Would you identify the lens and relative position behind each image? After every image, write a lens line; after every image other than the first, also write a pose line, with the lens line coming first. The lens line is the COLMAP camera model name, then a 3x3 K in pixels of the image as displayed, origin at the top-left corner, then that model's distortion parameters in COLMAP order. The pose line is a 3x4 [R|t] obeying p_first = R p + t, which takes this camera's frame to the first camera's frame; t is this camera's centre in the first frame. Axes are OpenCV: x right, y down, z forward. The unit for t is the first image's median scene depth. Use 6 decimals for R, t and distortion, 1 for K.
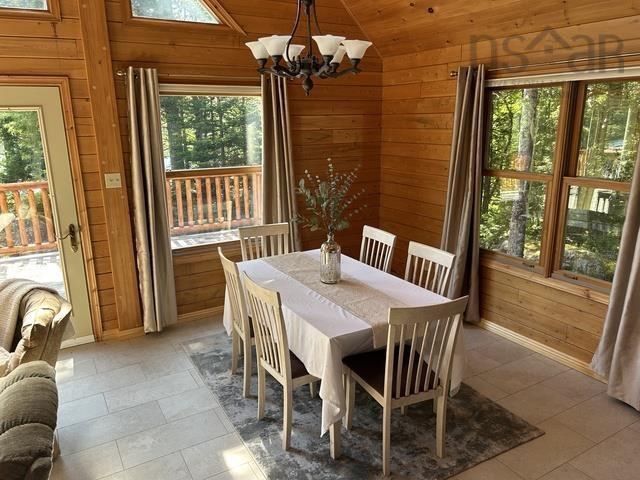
lens RADIAL K [[479.7, 0, 320.8], [0, 479.7, 242.9], [0, 0, 1]] dist [0.044500, -0.058716]
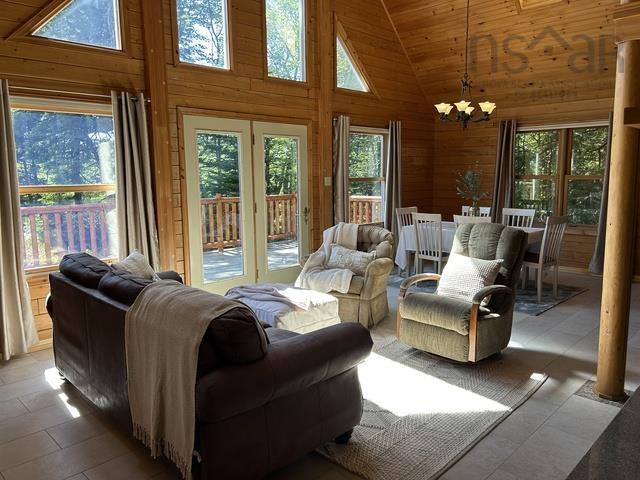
lens RADIAL K [[479.7, 0, 317.0], [0, 479.7, 239.5], [0, 0, 1]] dist [0.044500, -0.058716]
pose [[0.967026, -0.034147, 0.252380, -0.941359], [0.063082, 0.992206, -0.107460, 0.260079], [-0.246743, 0.119837, 0.961643, -0.590409]]
